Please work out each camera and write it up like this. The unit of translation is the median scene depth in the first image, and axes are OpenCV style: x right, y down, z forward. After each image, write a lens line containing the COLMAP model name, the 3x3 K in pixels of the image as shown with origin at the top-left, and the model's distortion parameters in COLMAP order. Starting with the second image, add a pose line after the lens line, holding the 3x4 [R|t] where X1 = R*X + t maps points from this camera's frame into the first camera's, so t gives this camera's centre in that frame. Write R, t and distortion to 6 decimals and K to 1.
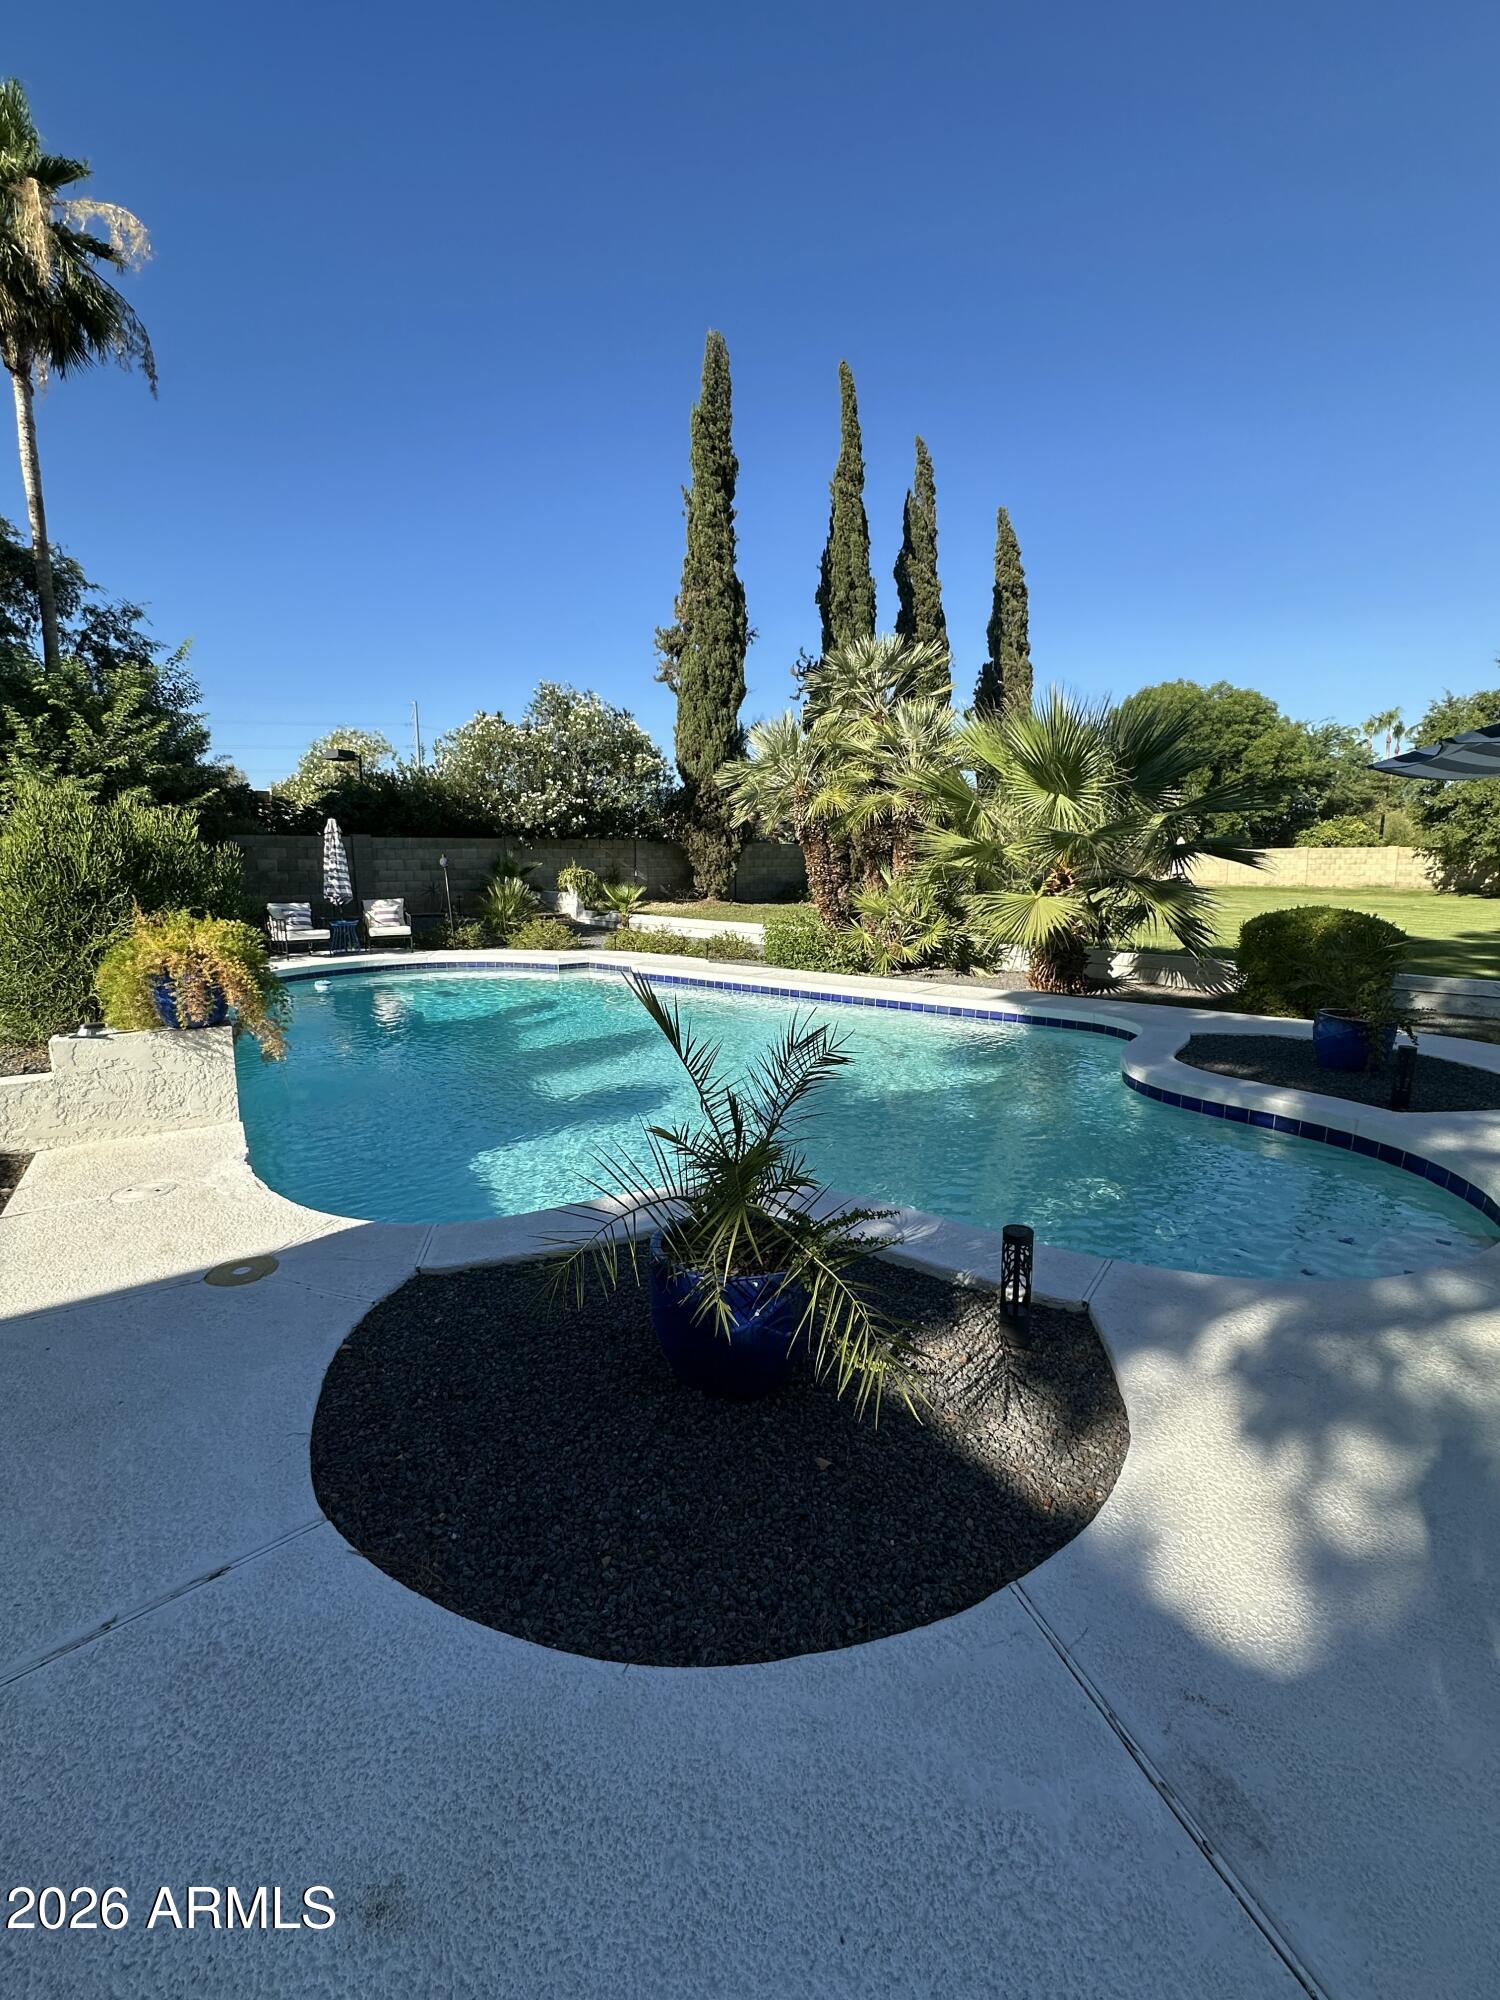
lens RADIAL K [[881.9, 0, 725.2], [0, 881.9, 992.8], [0, 0, 1]] dist [-0.002151, -0.000331]
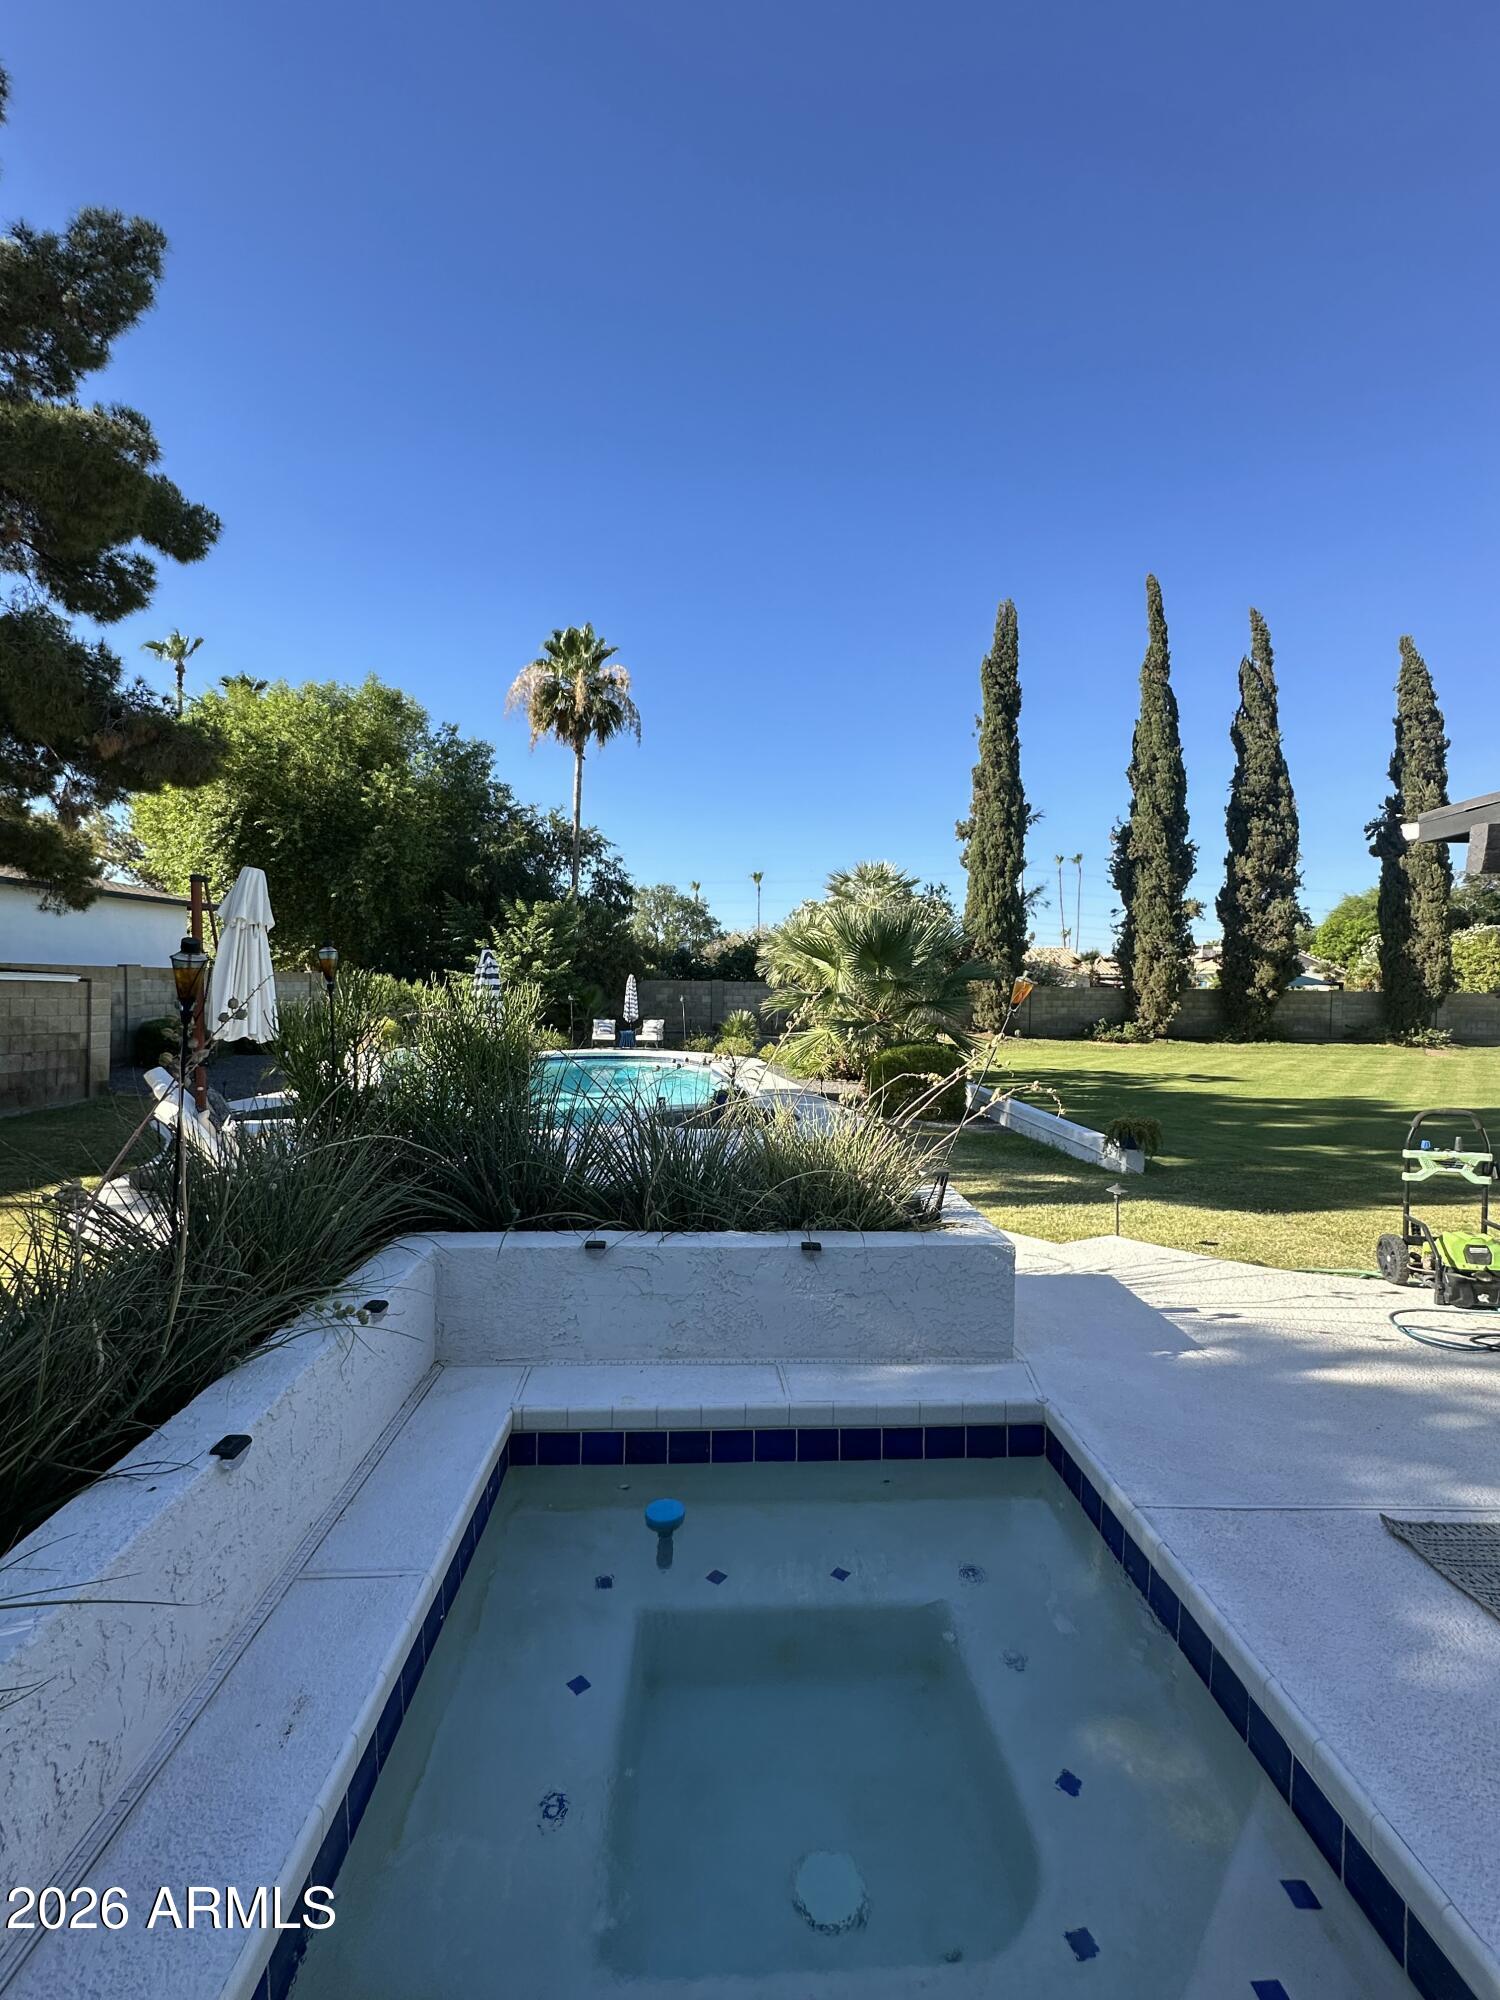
lens RADIAL K [[868.5, 0, 750.0], [0, 868.5, 1000.0], [0, 0, 1]] dist [-0.016737, -0.000284]
pose [[0.775773, 0.022914, -0.630596, 0.657406], [-0.109610, 0.989042, -0.098906, 0.002995], [0.621419, 0.145848, 0.769784, -0.162154]]
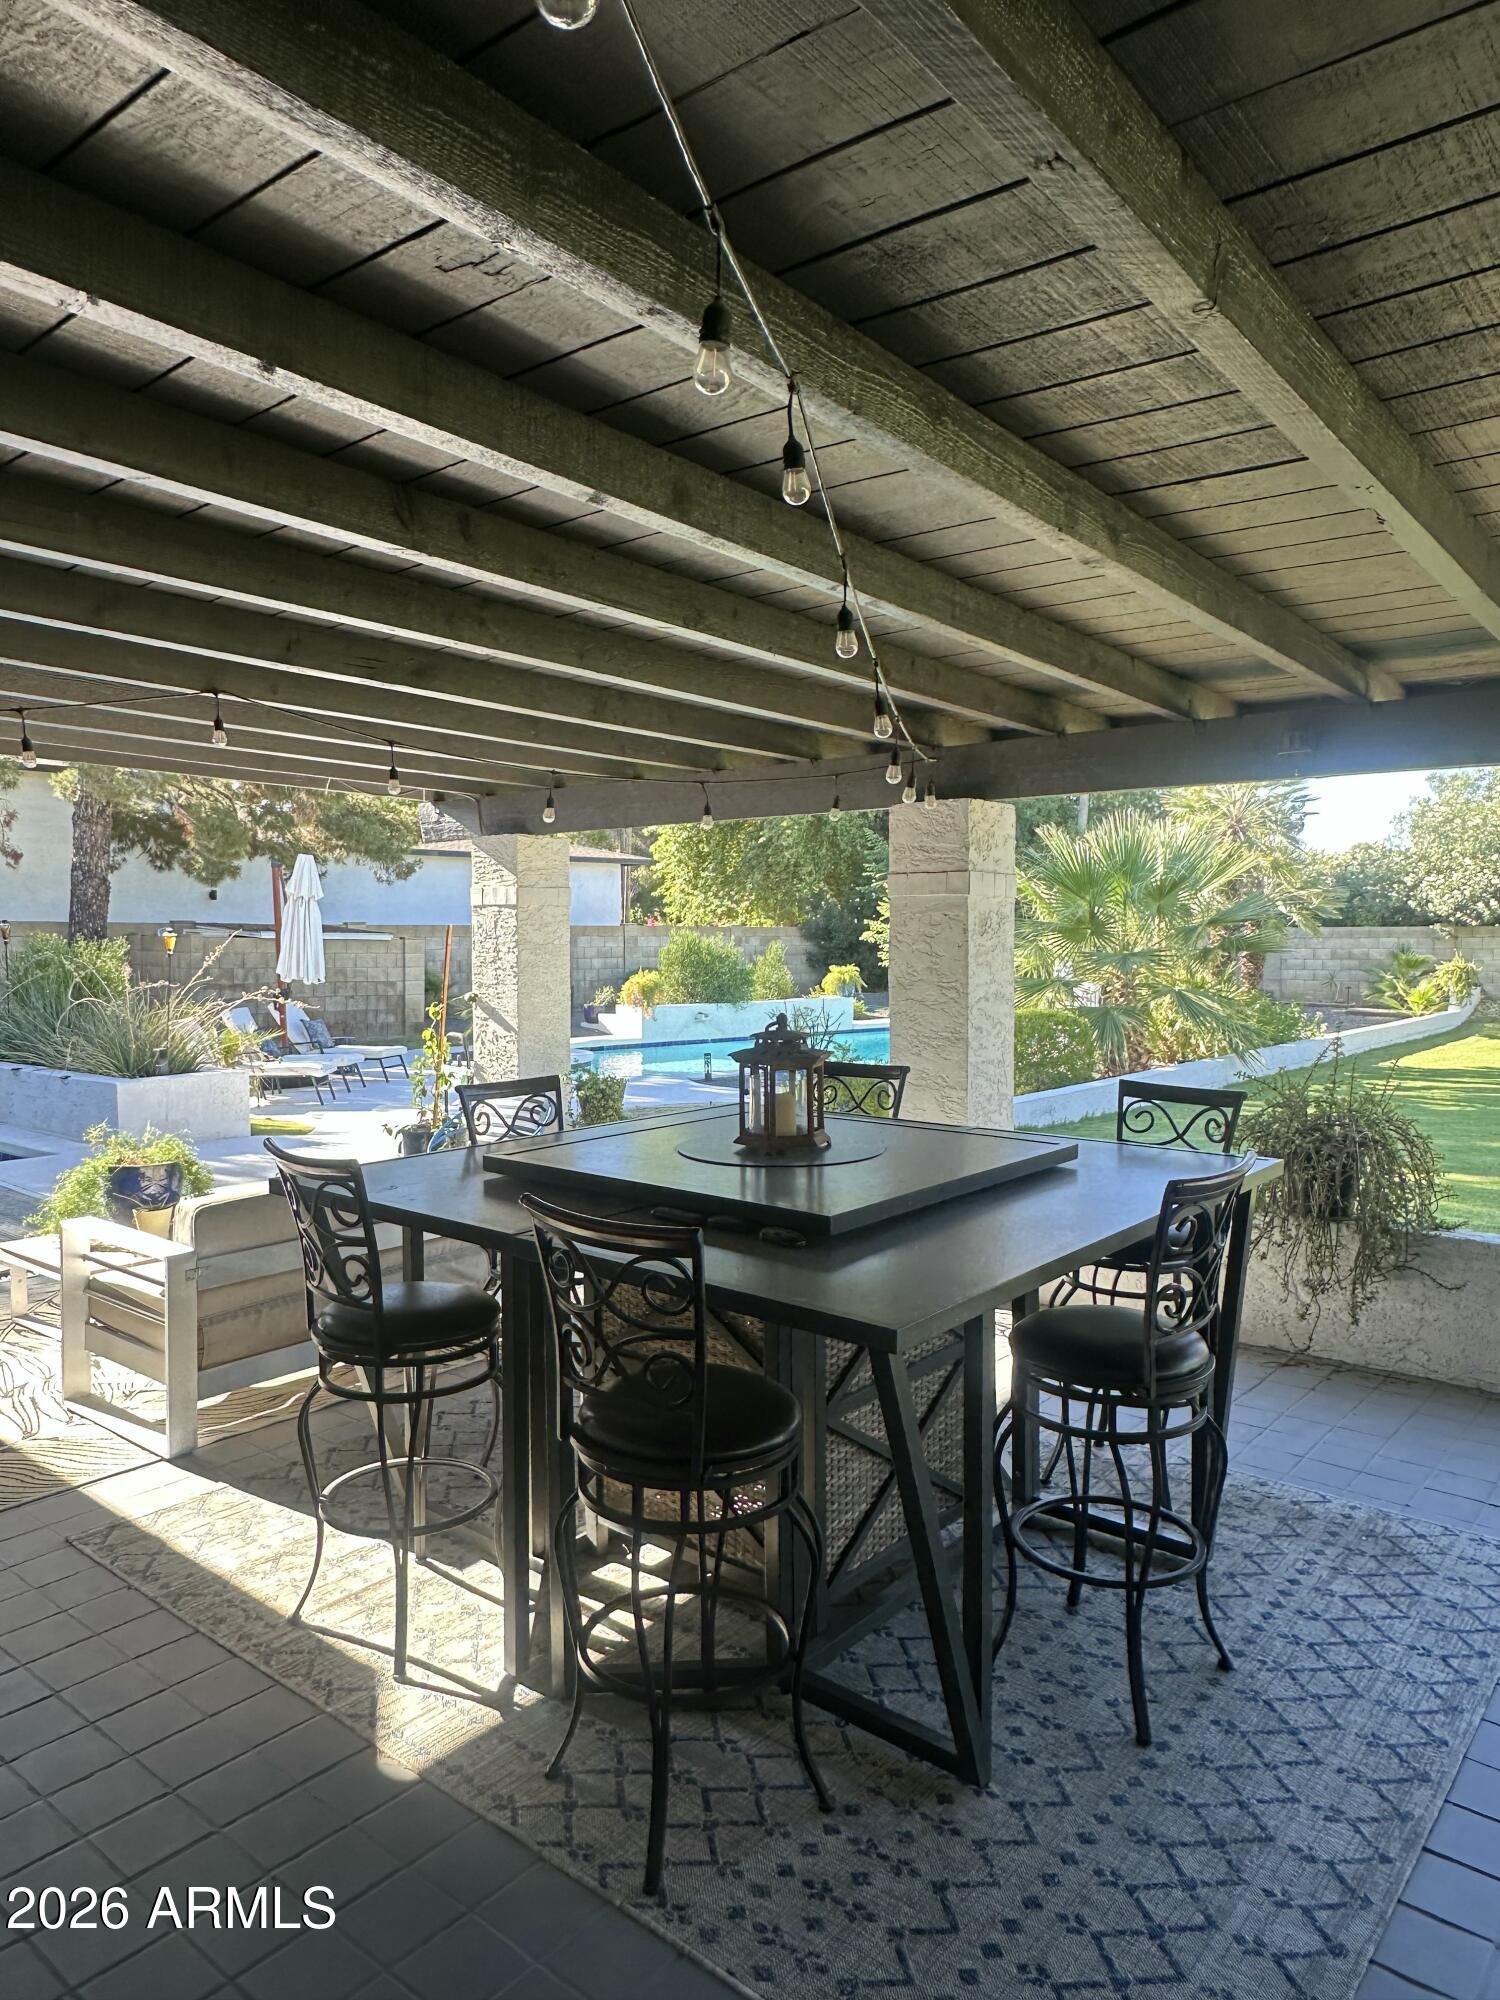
lens RADIAL K [[1293.2, 0, 750.0], [0, 1293.2, 1000.0], [0, 0, 1]] dist [0.000223, -0.000002]
pose [[0.158295, 0.050697, -0.986090, 1.101670], [-0.143923, 0.989200, 0.027753, -0.046375], [0.976846, 0.137527, 0.163882, 0.164879]]
